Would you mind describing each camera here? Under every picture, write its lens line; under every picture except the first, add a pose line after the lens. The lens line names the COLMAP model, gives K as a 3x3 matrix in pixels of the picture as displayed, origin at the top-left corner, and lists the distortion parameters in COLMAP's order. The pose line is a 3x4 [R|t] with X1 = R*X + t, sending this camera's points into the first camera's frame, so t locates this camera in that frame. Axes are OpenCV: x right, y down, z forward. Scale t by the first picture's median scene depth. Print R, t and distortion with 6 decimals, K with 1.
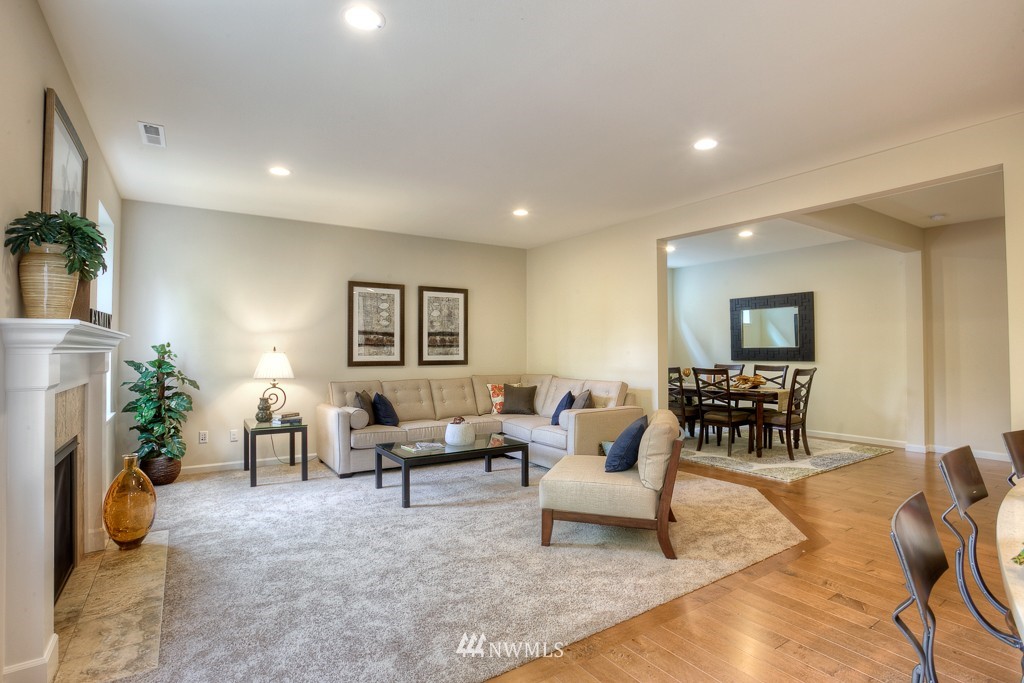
lens RADIAL K [[495.0, 0, 501.0], [0, 495.0, 341.4], [0, 0, 1]] dist [-0.050087, 0.008482]
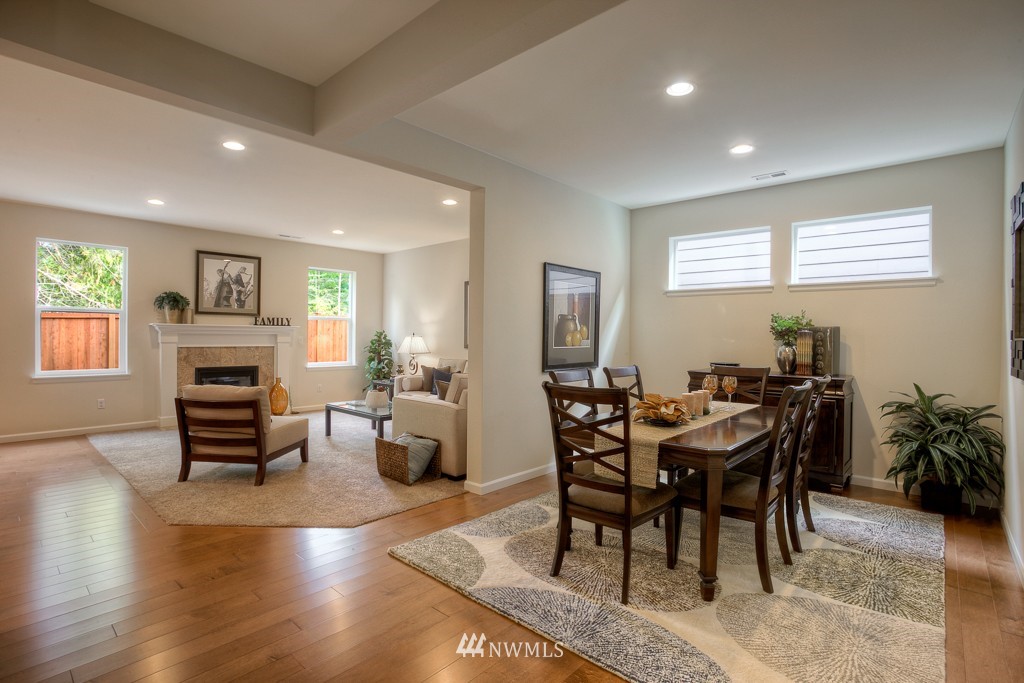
lens RADIAL K [[495.0, 0, 506.2], [0, 495.0, 340.2], [0, 0, 1]] dist [-0.050087, 0.008482]
pose [[0.274698, 0.013386, -0.961437, 0.911218], [0.002359, 0.999891, 0.014595, 0.010377], [0.961528, -0.006277, 0.274637, 0.710769]]
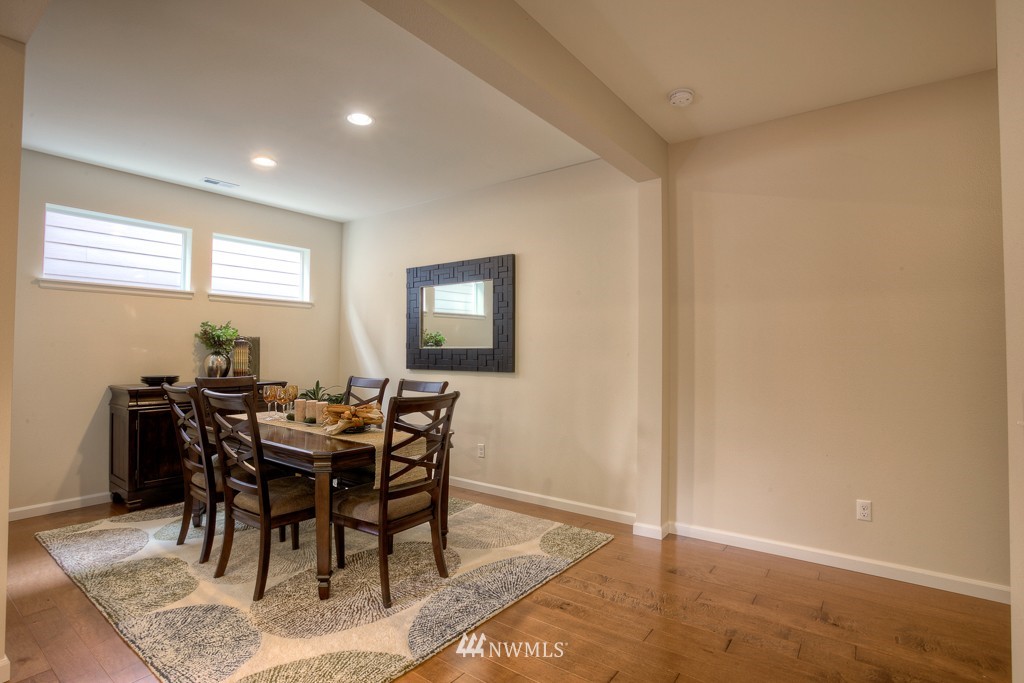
lens RADIAL K [[495.0, 0, 511.9], [0, 495.0, 346.5], [0, 0, 1]] dist [-0.050087, 0.008482]
pose [[0.932415, 0.012198, 0.361183, 0.434410], [-0.015254, 0.999868, 0.005611, 0.006569], [-0.361067, -0.010742, 0.932478, 0.447468]]
